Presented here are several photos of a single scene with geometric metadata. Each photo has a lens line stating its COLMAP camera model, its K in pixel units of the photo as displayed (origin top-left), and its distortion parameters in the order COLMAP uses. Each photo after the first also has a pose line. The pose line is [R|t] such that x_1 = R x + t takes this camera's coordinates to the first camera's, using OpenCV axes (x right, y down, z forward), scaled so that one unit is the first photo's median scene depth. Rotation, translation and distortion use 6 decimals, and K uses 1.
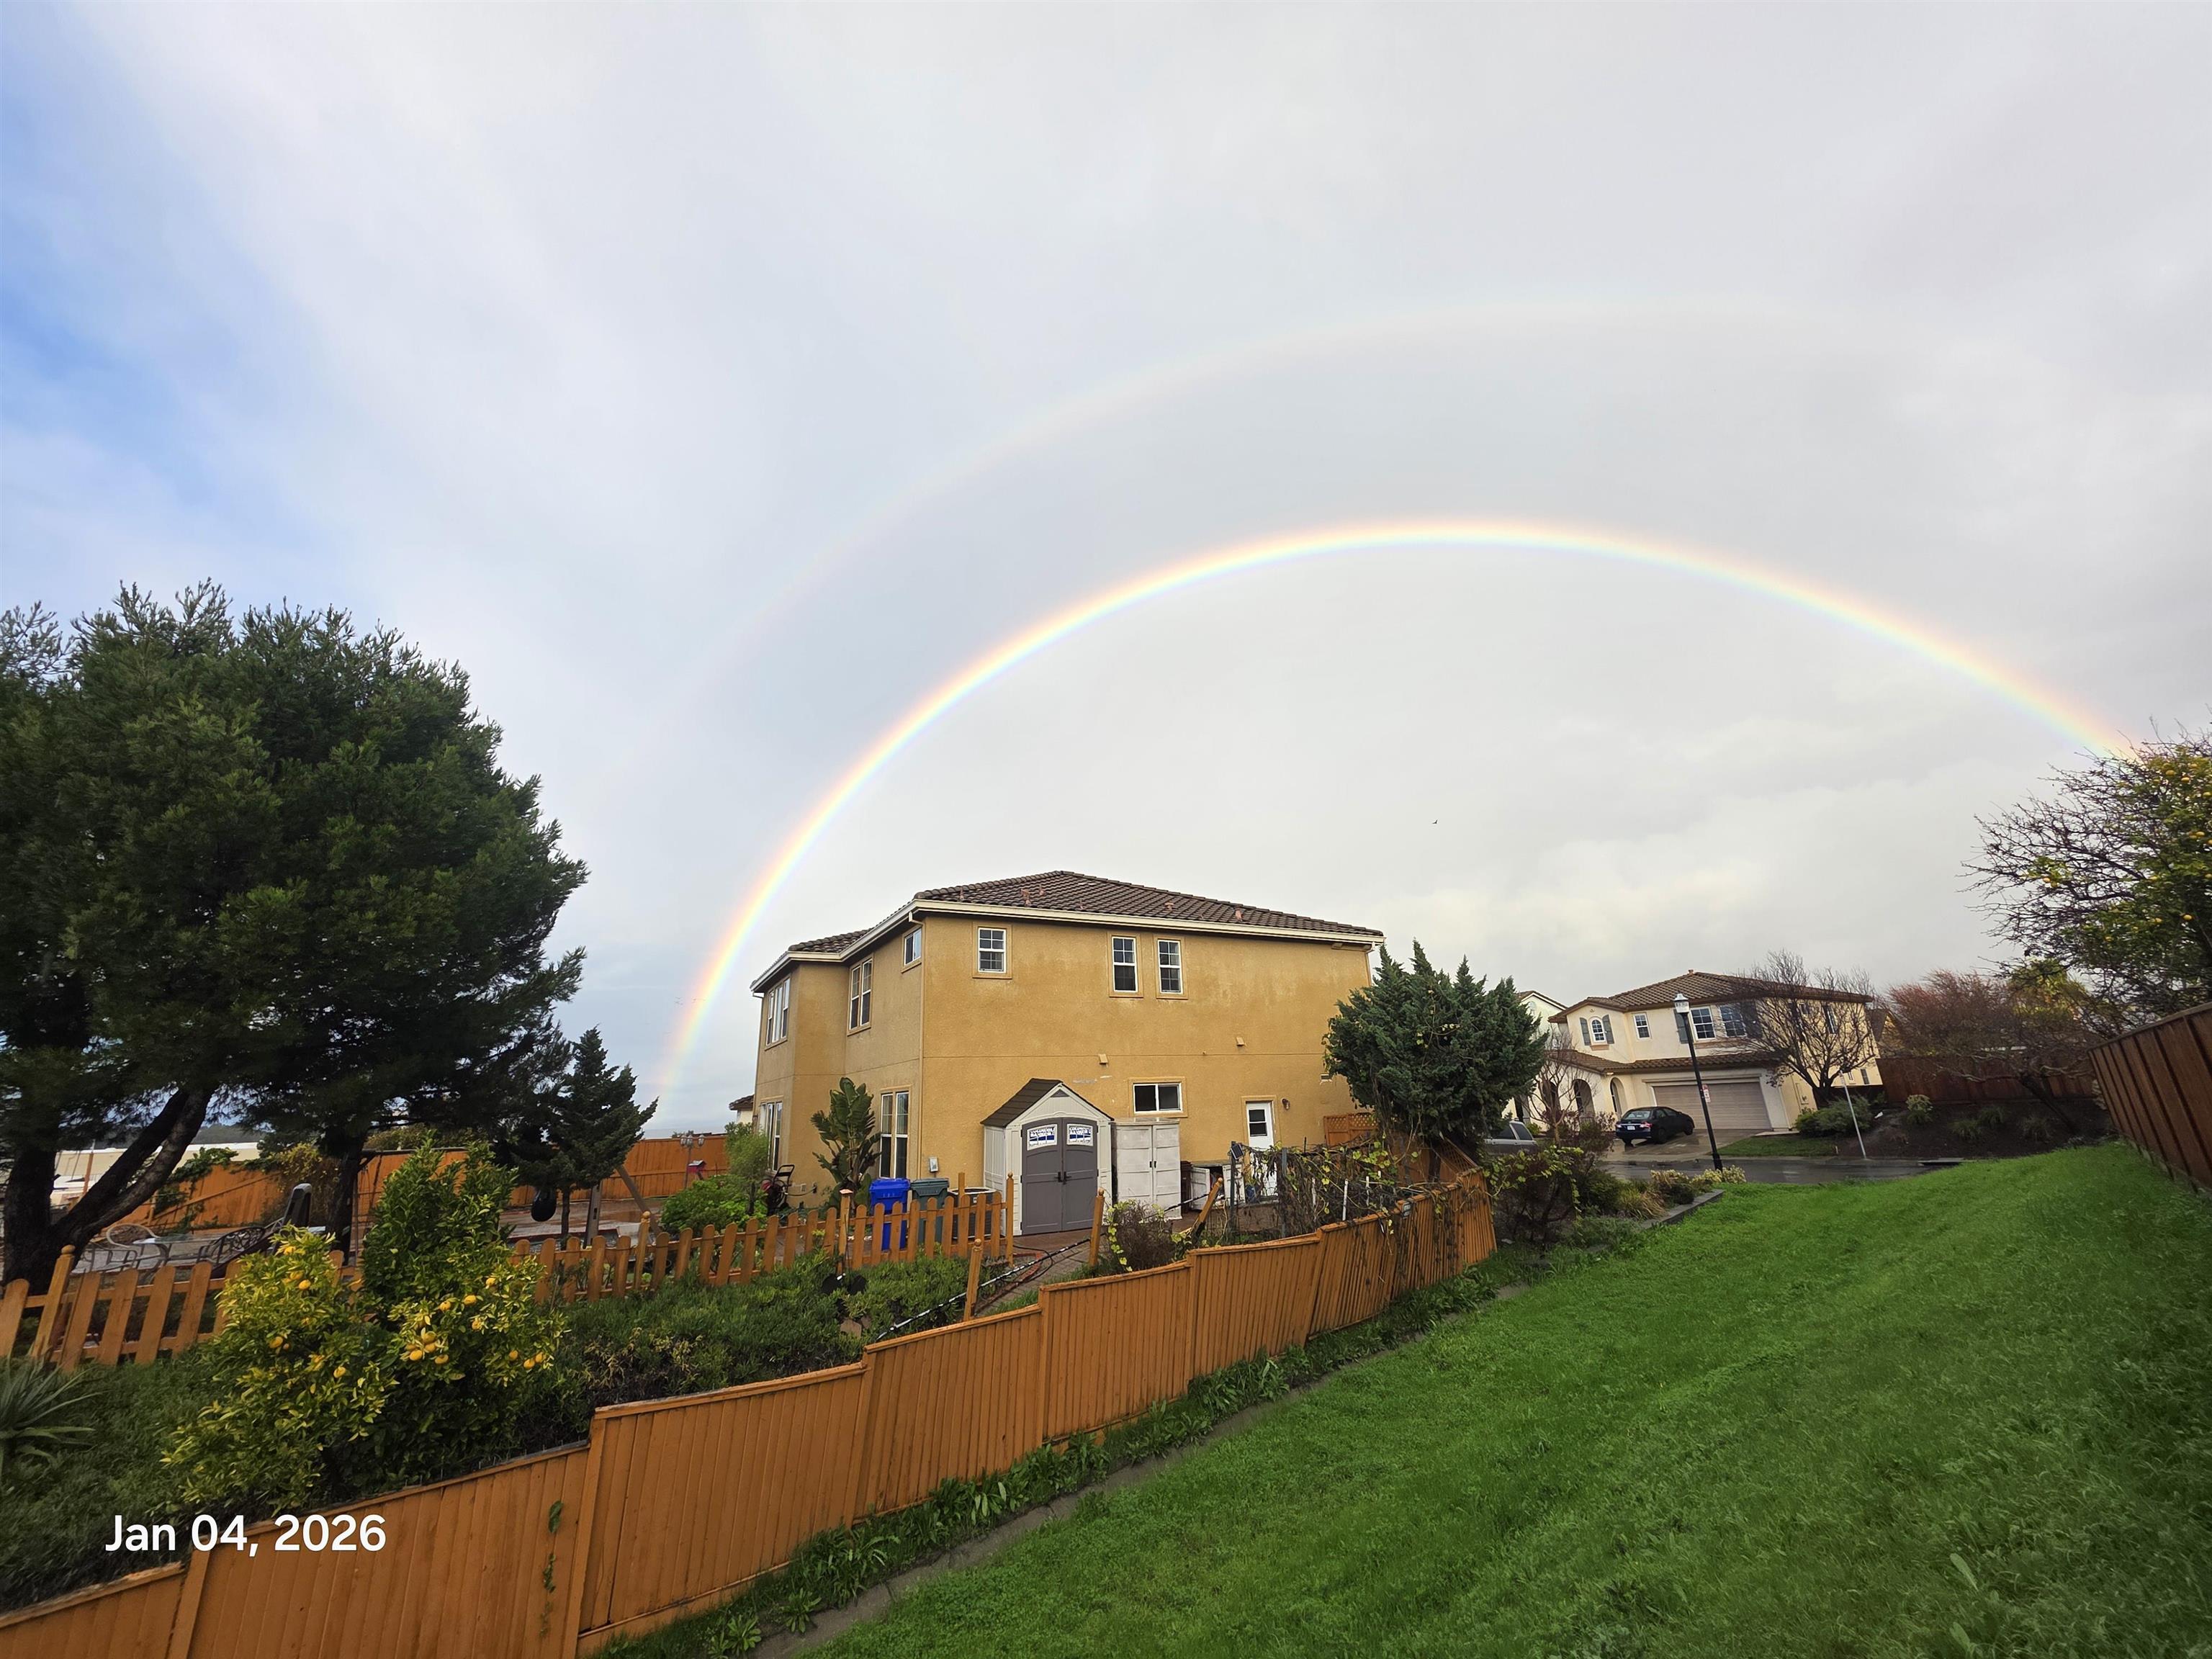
lens RADIAL K [[872.8, 0, 1113.3], [0, 872.8, 835.3], [0, 0, 1]] dist [0.001175, 0.000476]
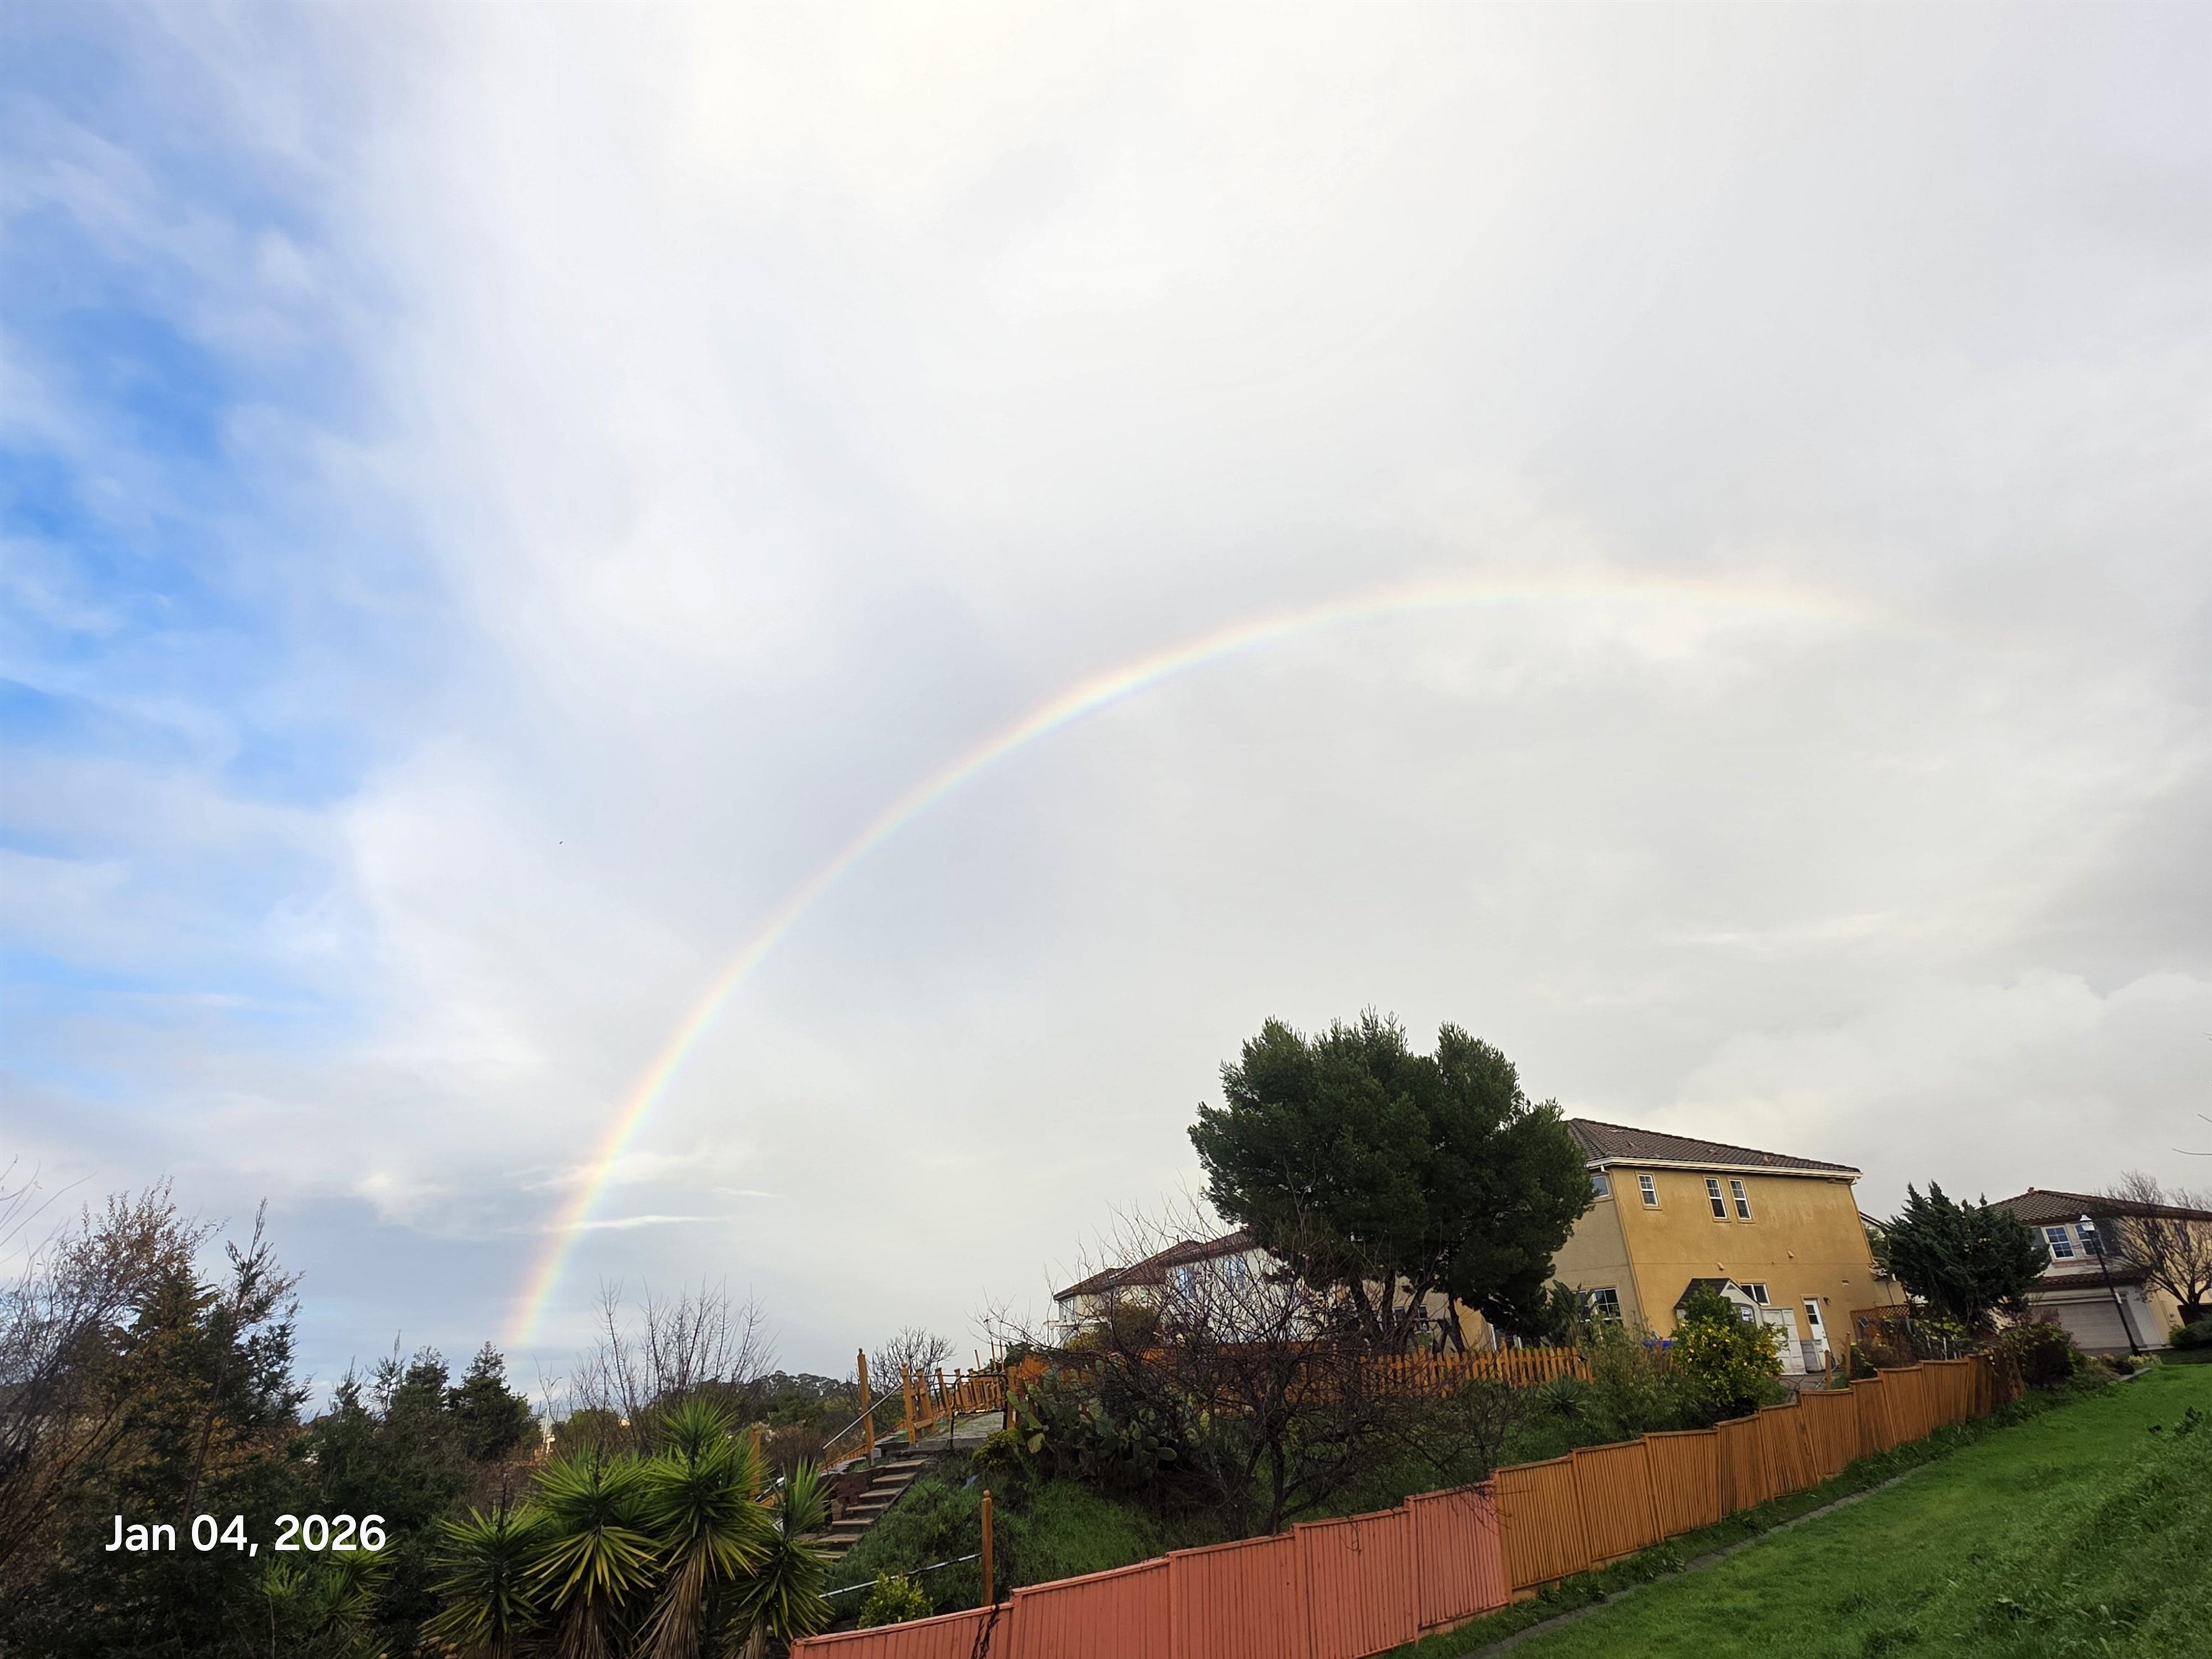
lens RADIAL K [[1159.6, 0, 1113.3], [0, 1159.6, 831.1], [0, 0, 1]] dist [0.001708, -0.000313]
pose [[0.999880, -0.011204, -0.010667, -1.001538], [0.009629, 0.990421, -0.137746, -0.207091], [0.012108, 0.137627, 0.990410, -1.038502]]
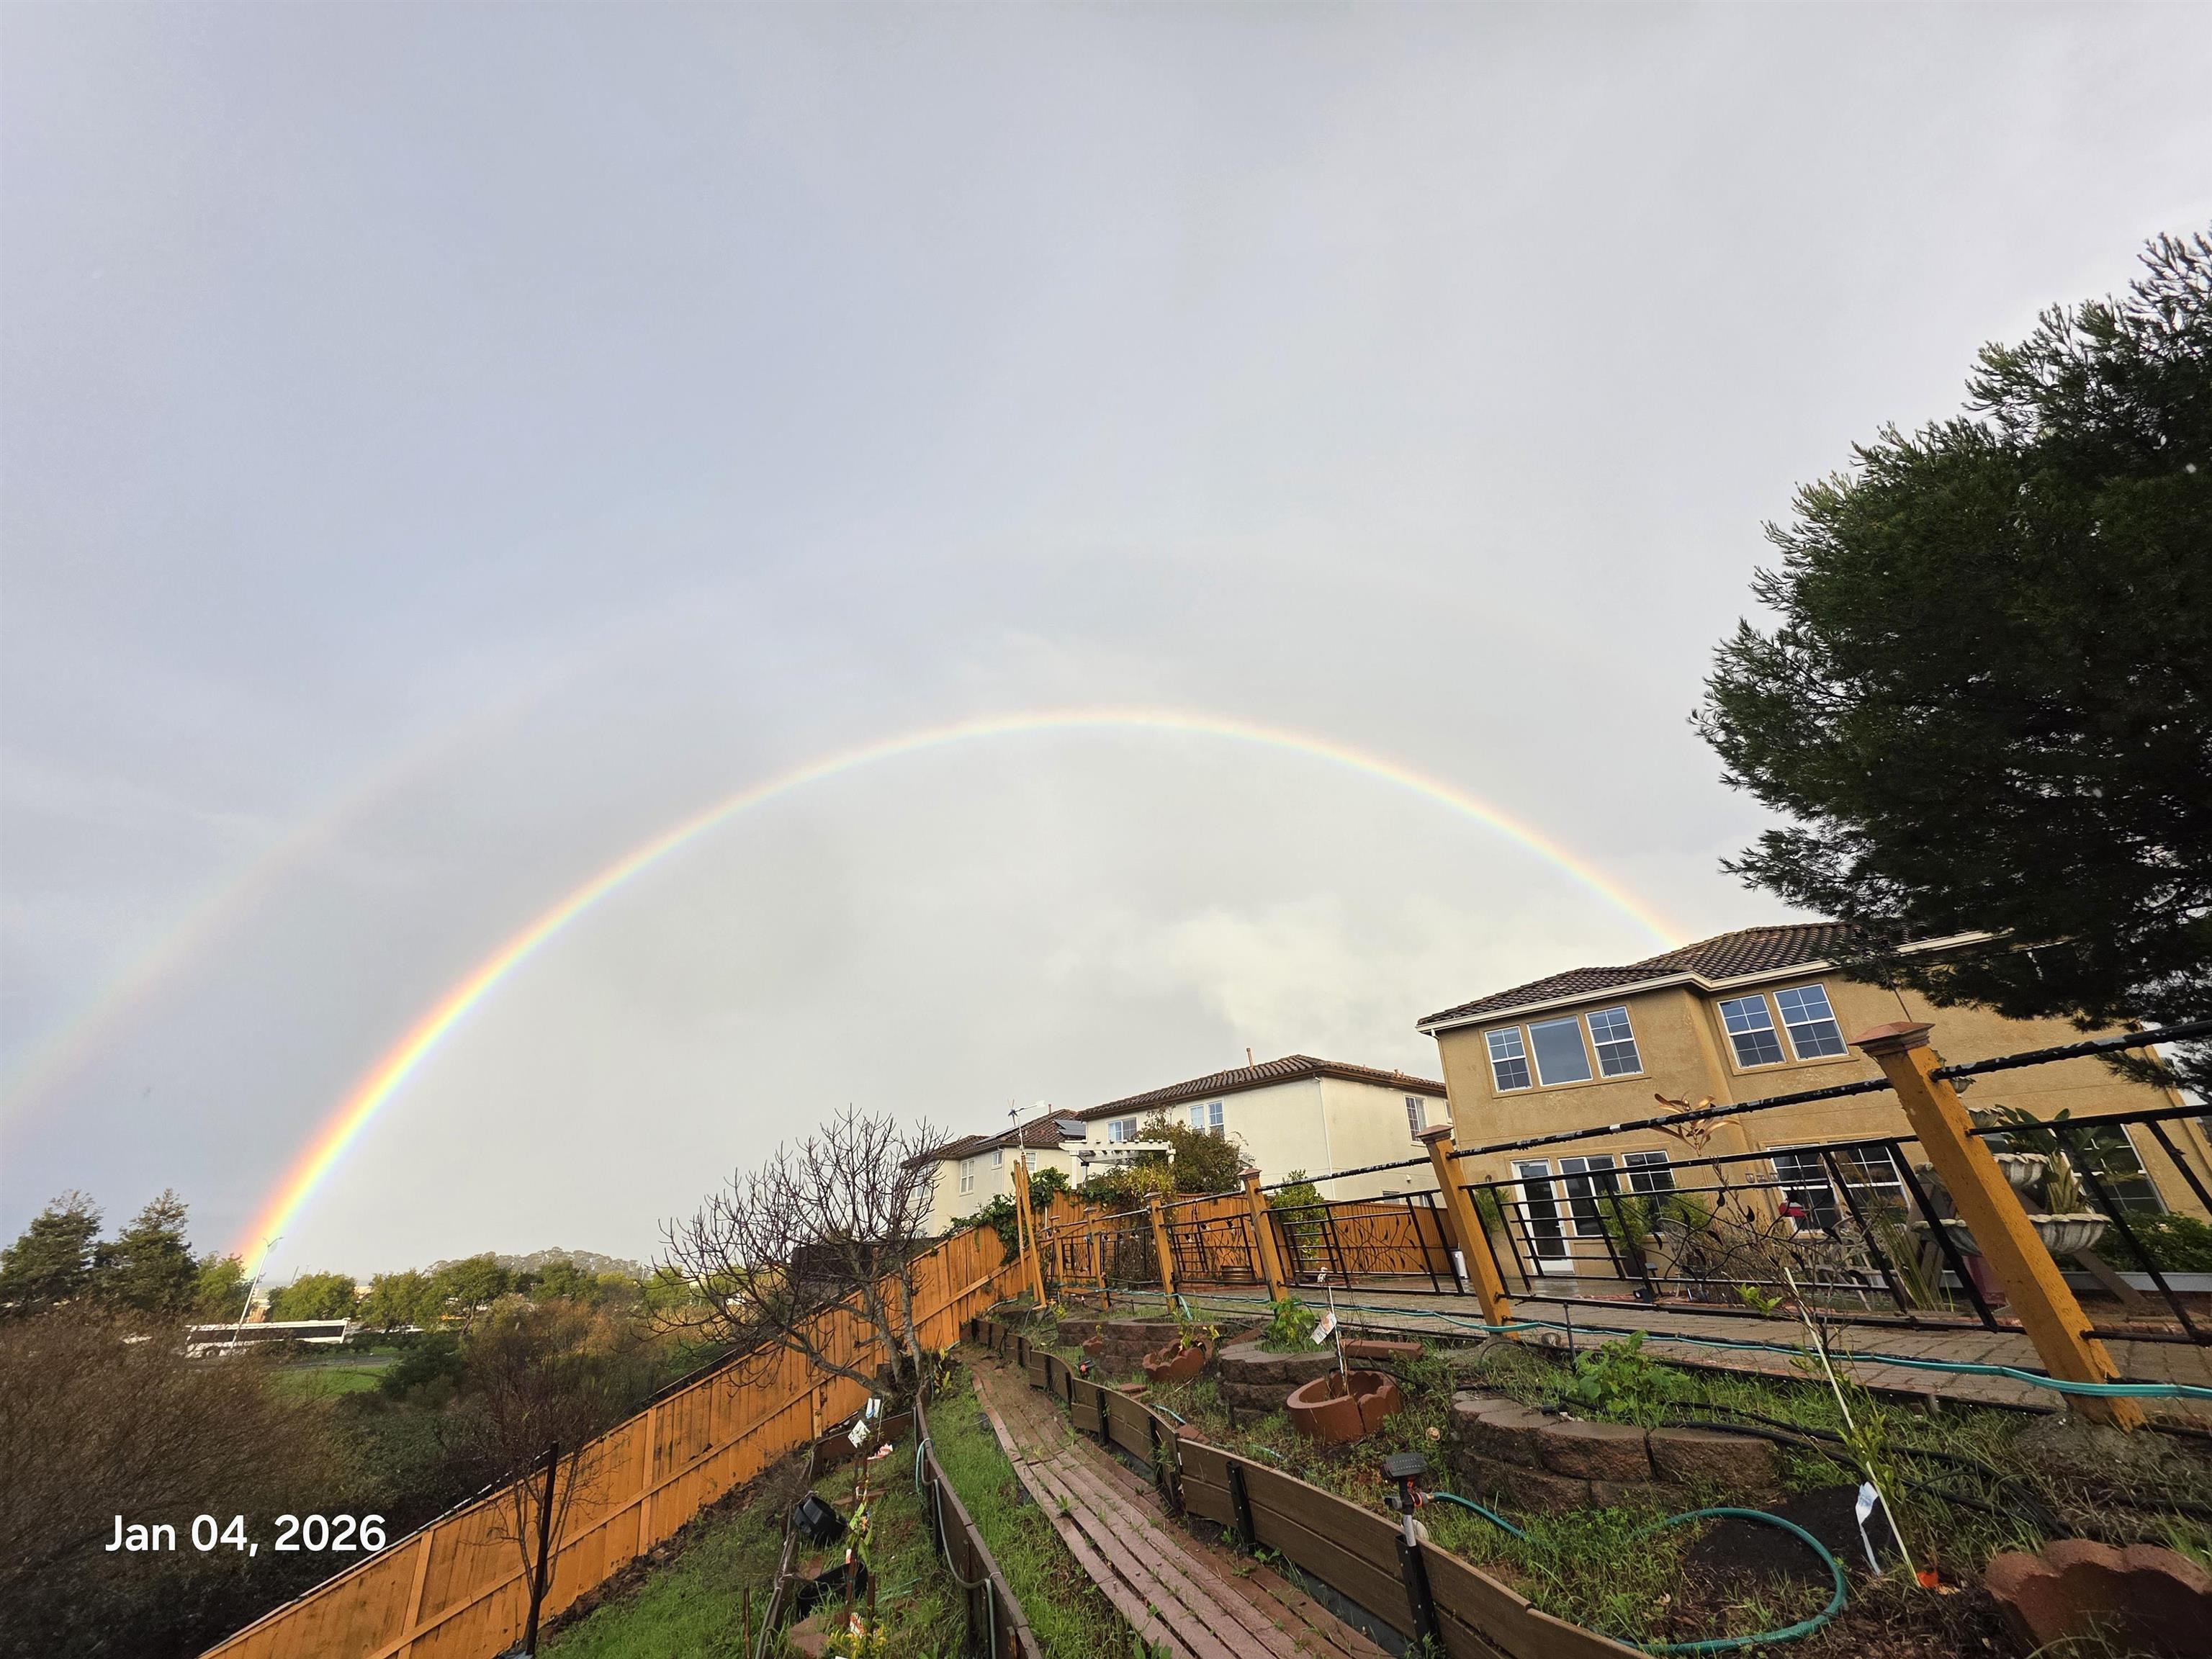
lens RADIAL K [[872.8, 0, 1111.5], [0, 872.8, 835.8], [0, 0, 1]] dist [0.002172, -0.000210]
pose [[0.968290, 0.132795, 0.211613, -1.356854], [-0.097991, 0.981032, -0.167253, 0.239891], [-0.229810, 0.141213, 0.962936, 0.301090]]
